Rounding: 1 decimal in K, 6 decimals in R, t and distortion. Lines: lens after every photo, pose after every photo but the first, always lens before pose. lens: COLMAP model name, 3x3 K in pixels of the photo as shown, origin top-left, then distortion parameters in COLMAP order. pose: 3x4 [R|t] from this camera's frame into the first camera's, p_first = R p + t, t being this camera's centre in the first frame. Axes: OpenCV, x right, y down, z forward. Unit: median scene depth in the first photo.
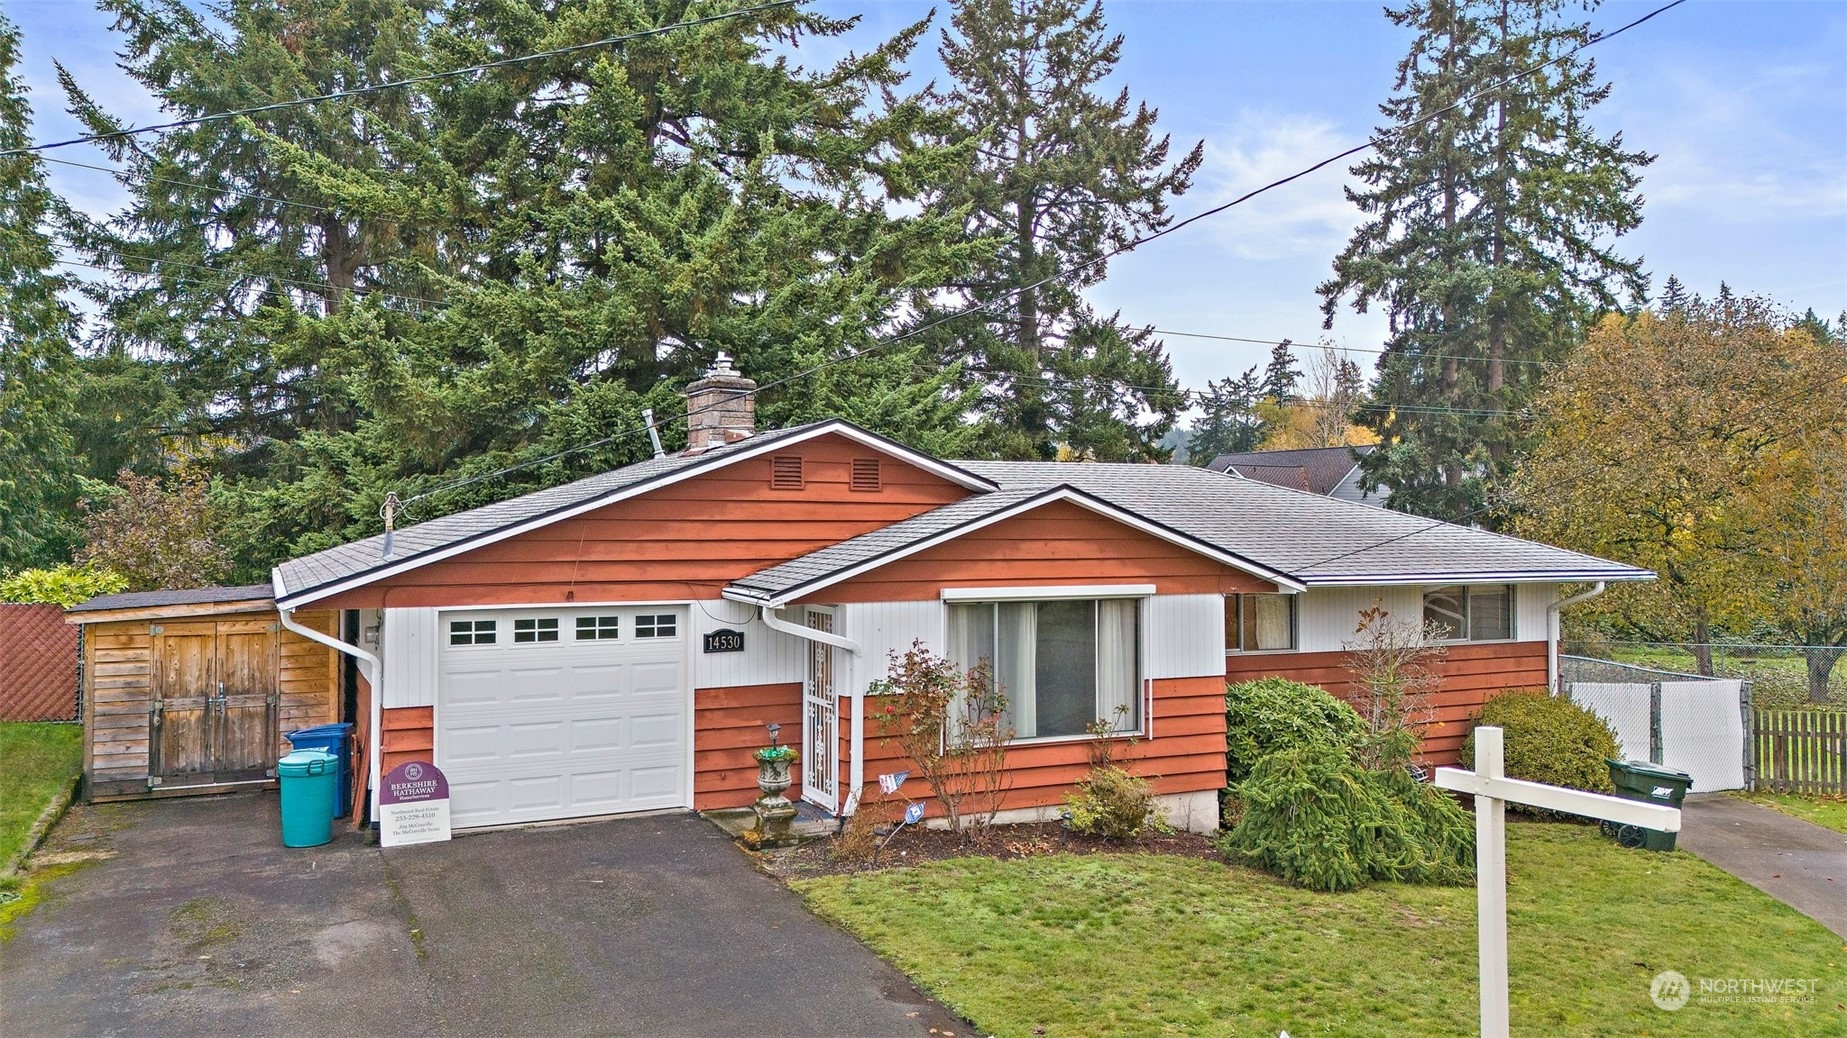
lens RADIAL K [[1347.6, 0, 919.3], [0, 1347.6, 518.9], [0, 0, 1]] dist [0.043897, -0.016236]
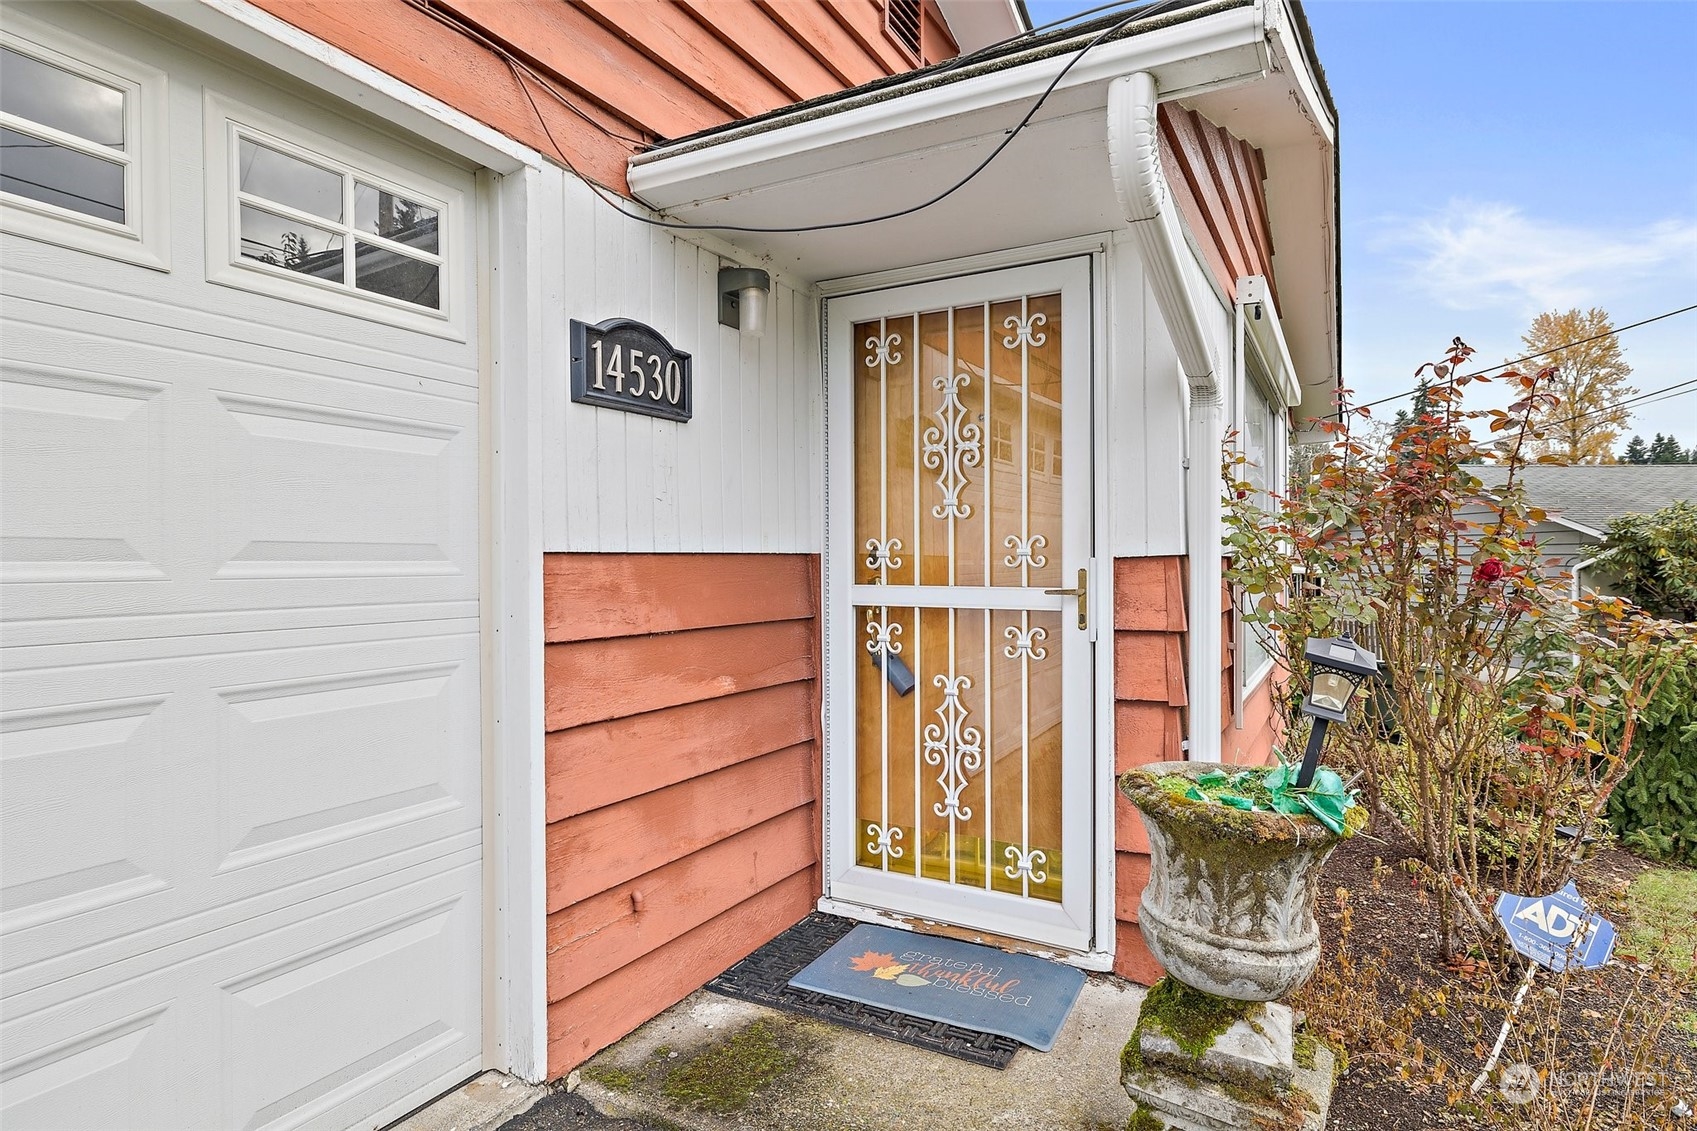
lens RADIAL K [[929.5, 0, 848.9], [0, 929.5, 569.7], [0, 0, 1]] dist [0.000120, 0.000469]
pose [[0.830565, -0.006872, 0.556879, -0.197464], [-0.000943, 0.999905, 0.013746, 0.119016], [-0.556920, -0.011943, 0.830480, 0.789804]]
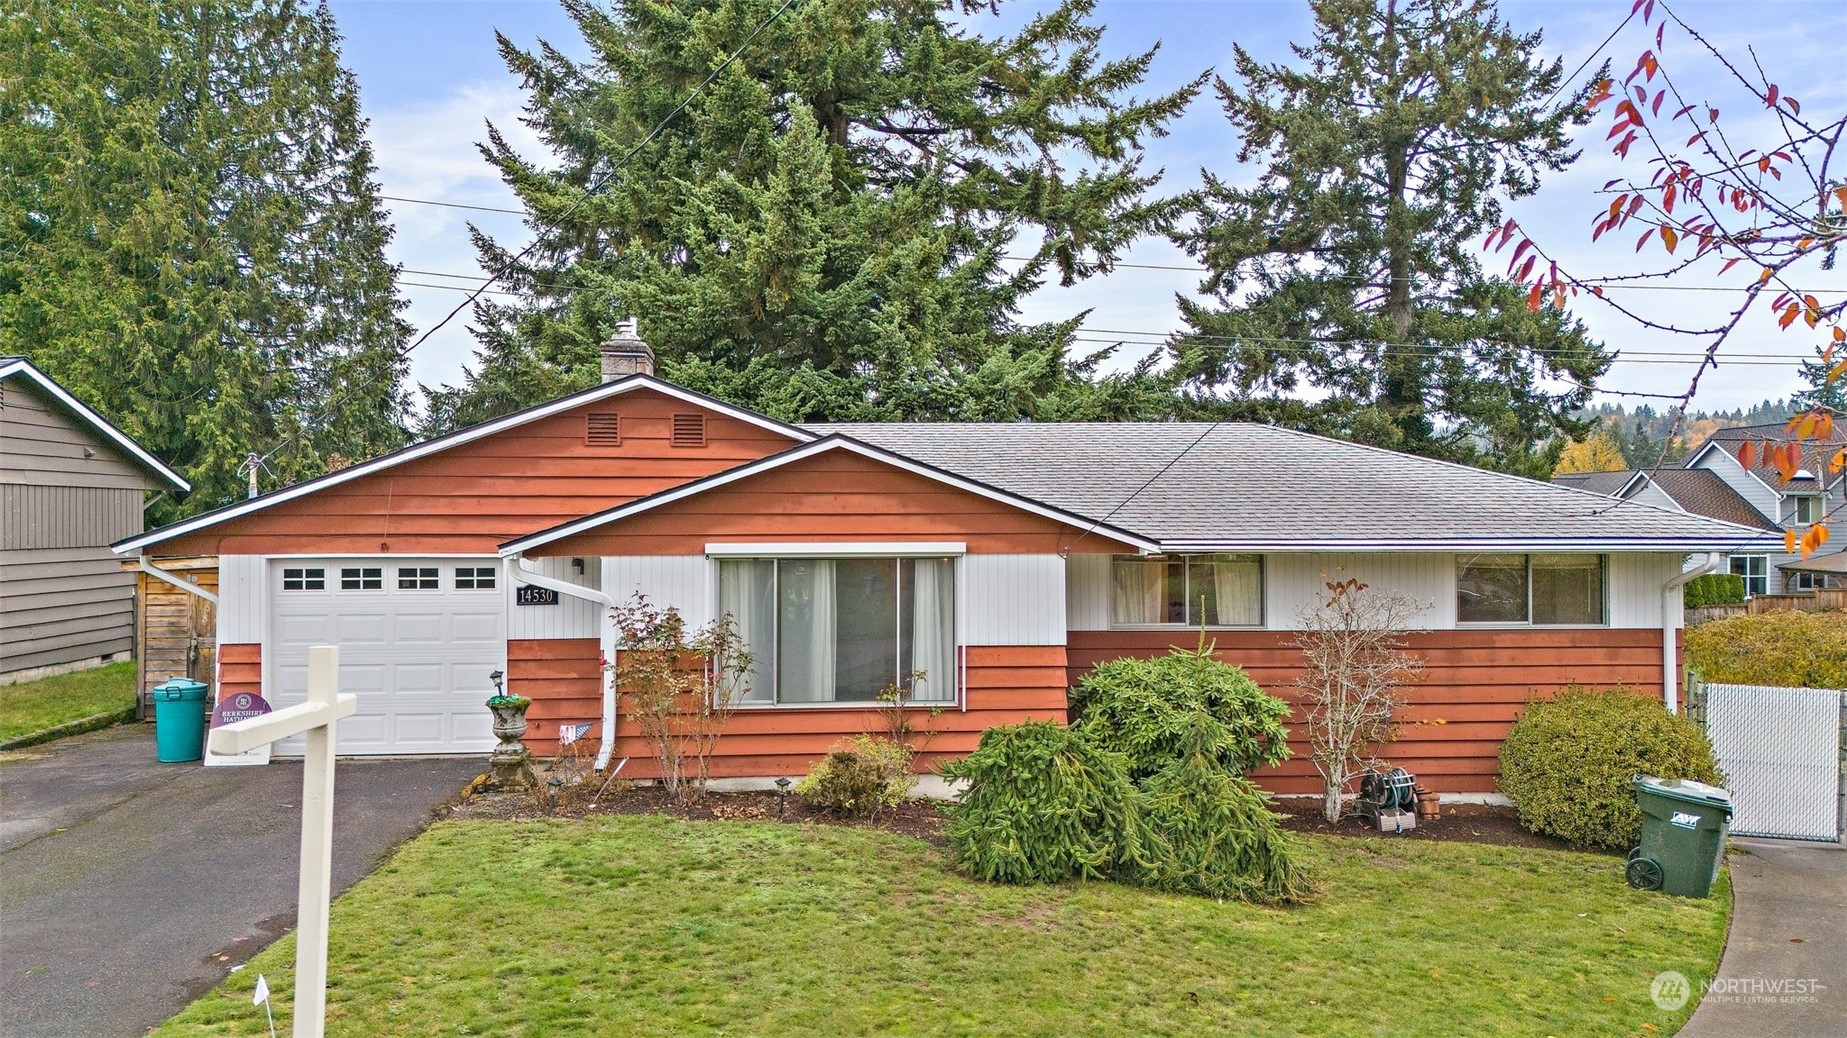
lens RADIAL K [[1347.6, 0, 921.4], [0, 1347.6, 520.1], [0, 0, 1]] dist [0.043897, -0.016236]
pose [[0.928038, -0.003135, -0.372473, 0.486033], [0.004519, 0.999986, 0.002844, 0.030809], [0.372458, -0.004322, 0.928039, 0.142415]]
